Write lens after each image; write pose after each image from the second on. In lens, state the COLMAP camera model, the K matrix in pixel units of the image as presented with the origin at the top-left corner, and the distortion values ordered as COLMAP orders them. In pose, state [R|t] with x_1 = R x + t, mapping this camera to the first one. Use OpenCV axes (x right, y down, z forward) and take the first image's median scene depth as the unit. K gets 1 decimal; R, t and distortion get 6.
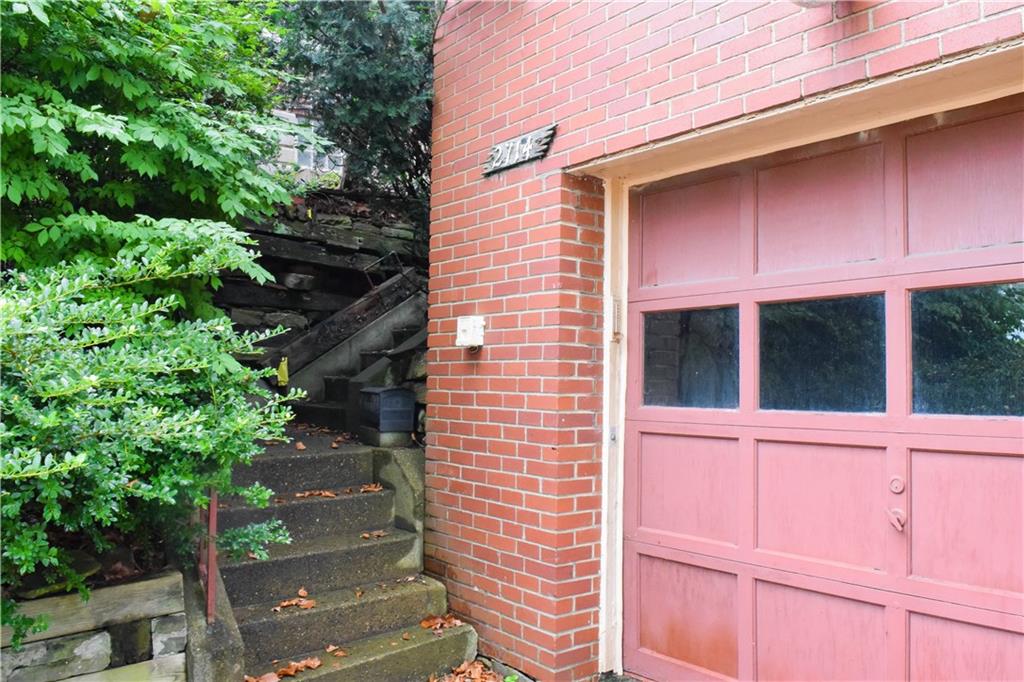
lens RADIAL K [[801.9, 0, 507.7], [0, 801.9, 337.9], [0, 0, 1]] dist [-0.089368, 0.008990]
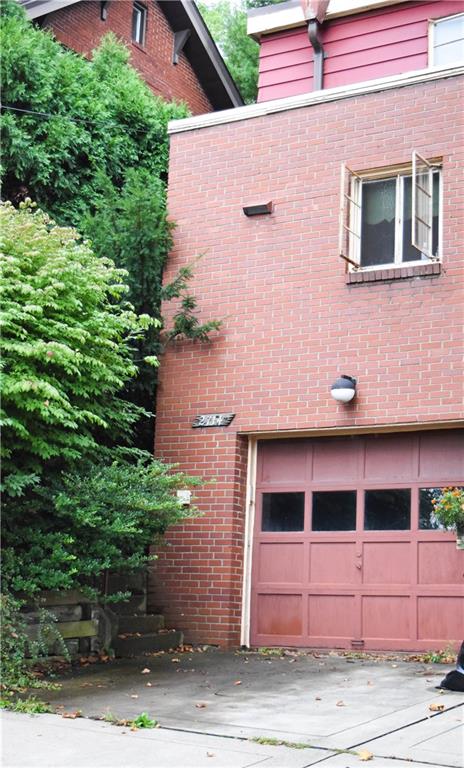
lens RADIAL K [[1309.9, 0, 232.0], [0, 1309.9, 384.0], [0, 0, 1]] dist [0.038821, 0.042446]
pose [[0.934938, 0.085781, 0.344285, -1.320774], [-0.045580, 0.991332, -0.123220, 0.134734], [-0.351871, 0.099511, 0.930744, -2.706050]]
